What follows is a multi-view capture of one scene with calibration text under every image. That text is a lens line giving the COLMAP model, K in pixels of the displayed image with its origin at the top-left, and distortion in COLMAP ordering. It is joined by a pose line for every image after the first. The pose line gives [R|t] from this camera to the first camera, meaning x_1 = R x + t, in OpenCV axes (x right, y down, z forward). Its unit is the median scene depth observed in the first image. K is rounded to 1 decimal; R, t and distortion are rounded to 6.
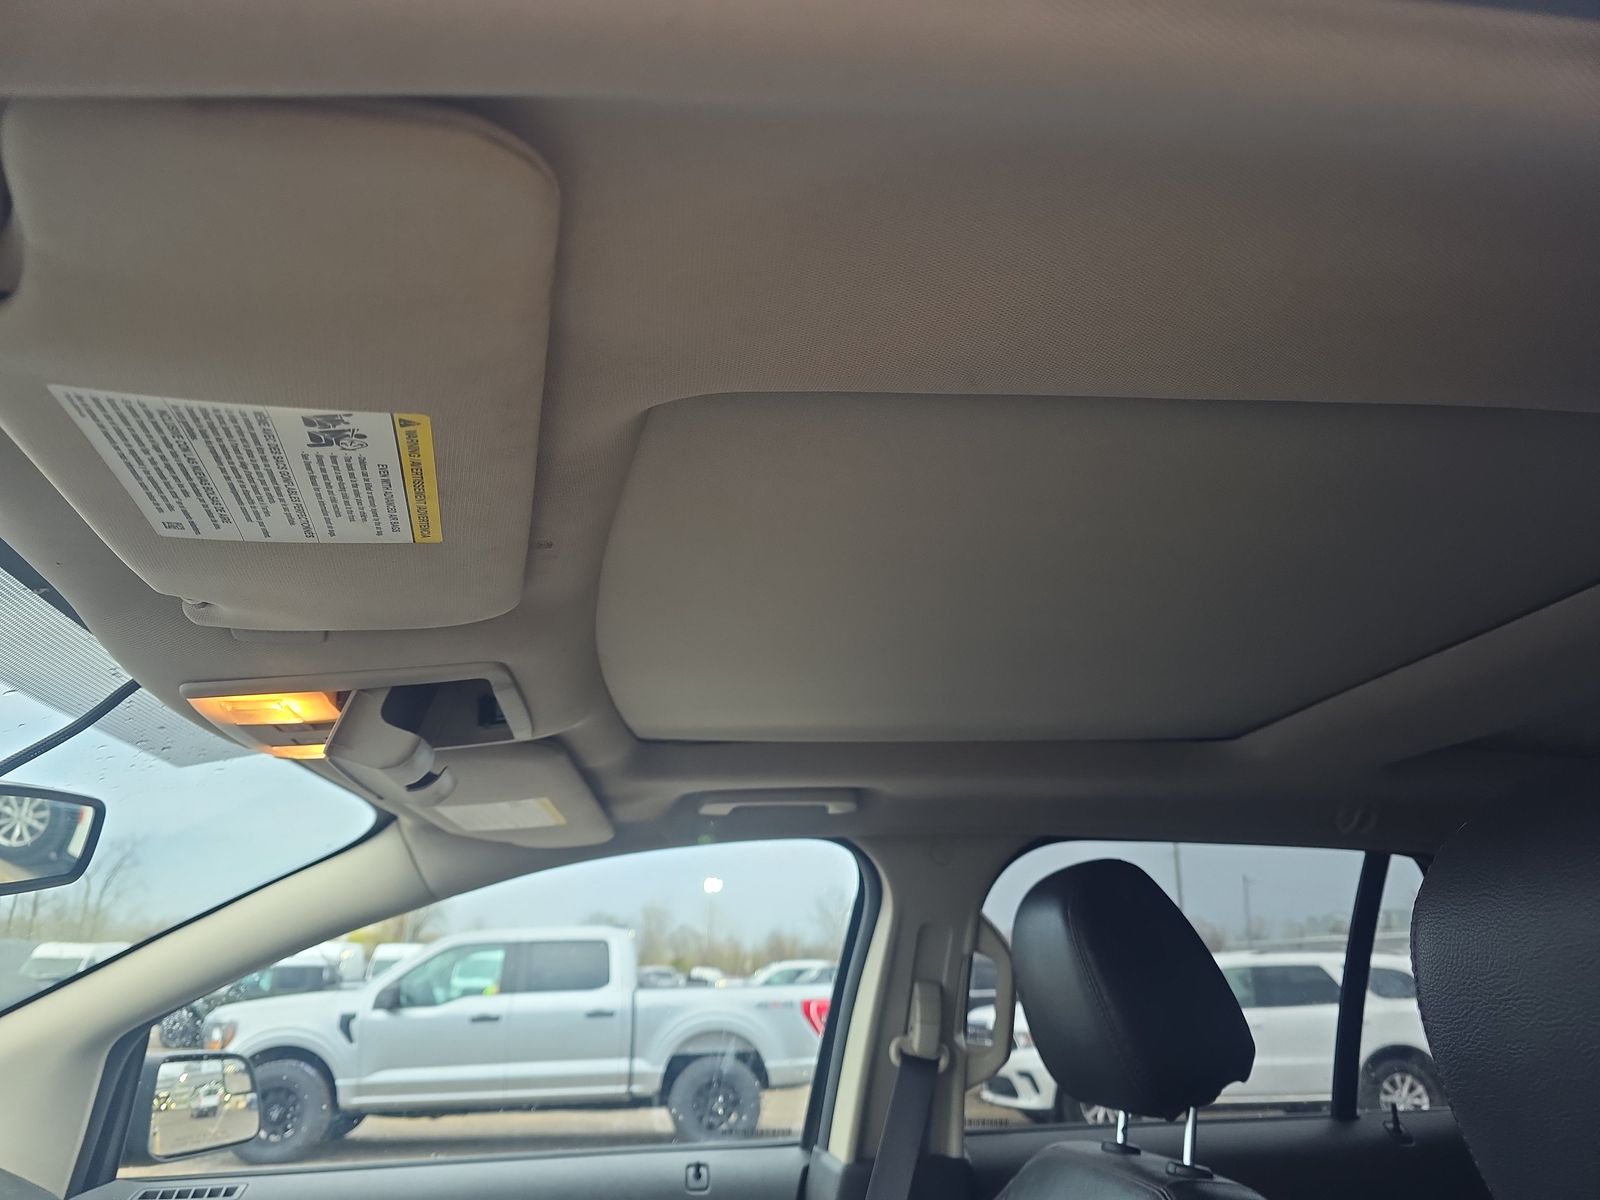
lens RADIAL K [[1108.3, 0, 801.4], [0, 1108.3, 635.7], [0, 0, 1]] dist [0.028293, -0.022859]
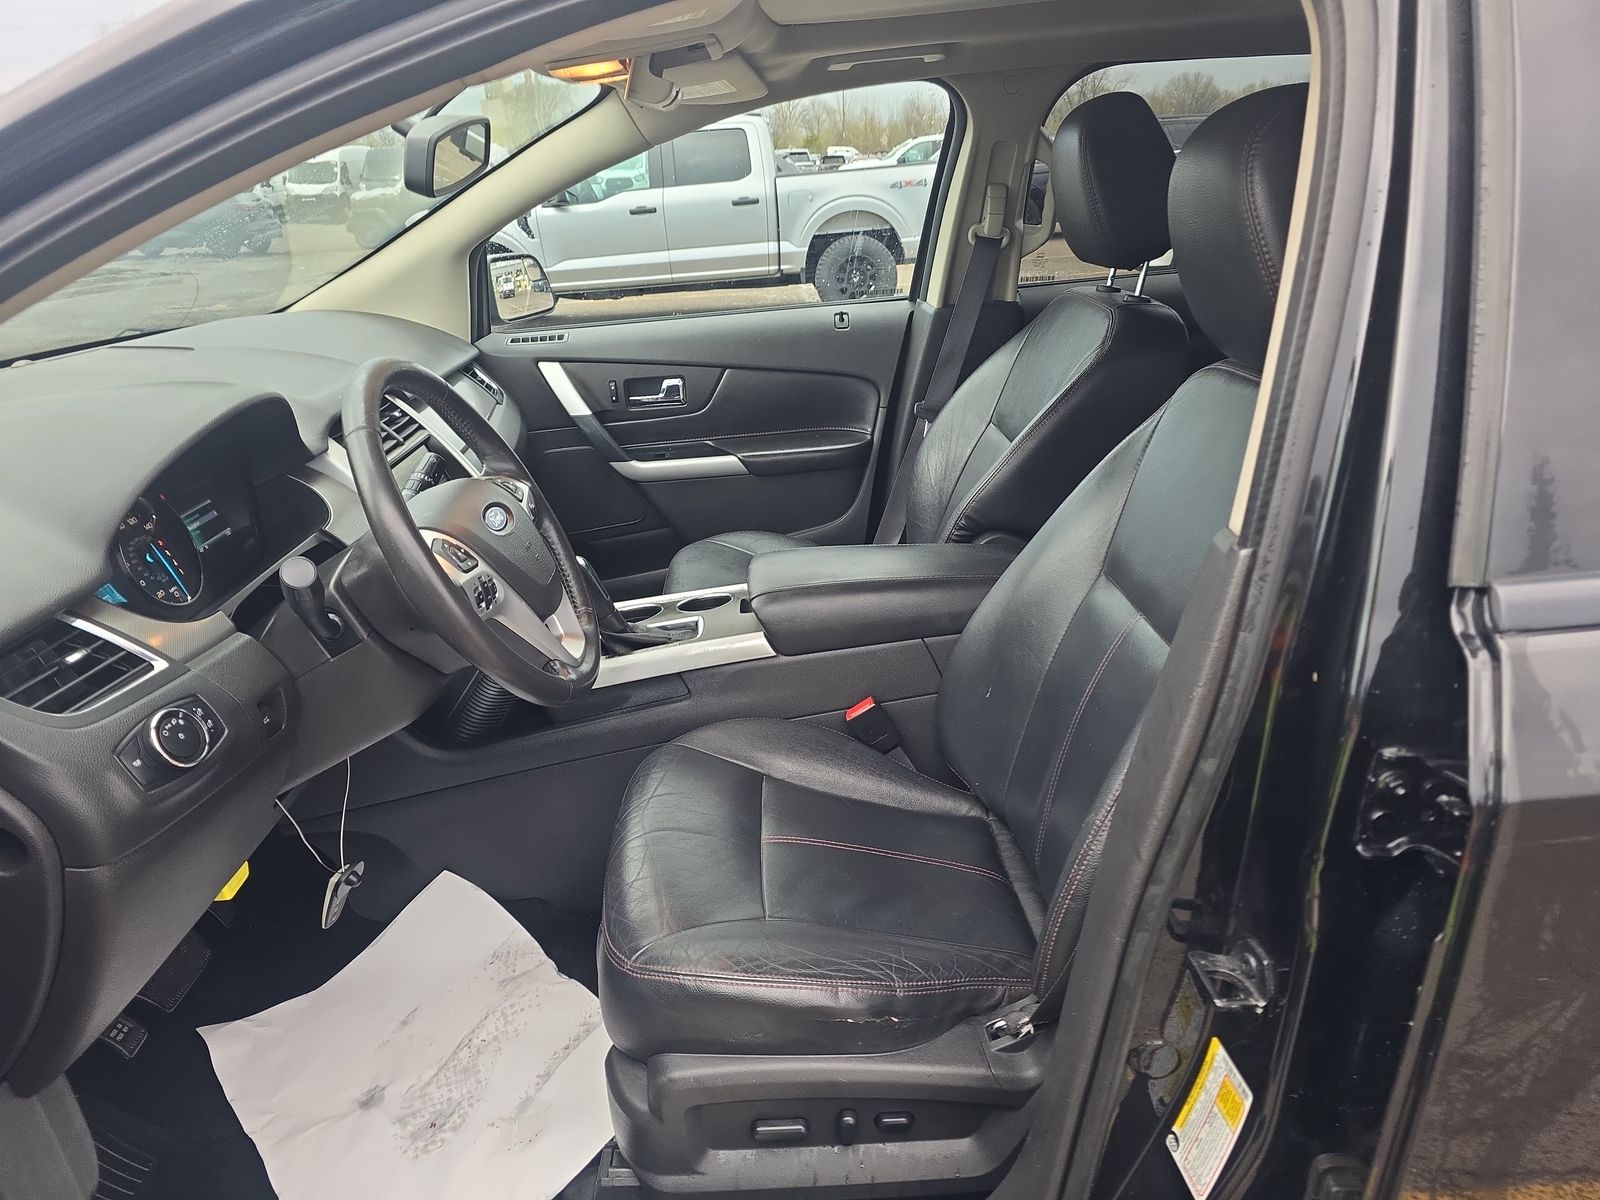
lens RADIAL K [[1108.3, 0, 793.8], [0, 1108.3, 607.3], [0, 0, 1]] dist [0.028293, -0.022859]
pose [[0.991192, -0.002768, -0.132407, 0.013371], [0.086044, 0.773481, 0.627952, -0.054857], [0.100676, -0.633814, 0.766906, -0.134224]]
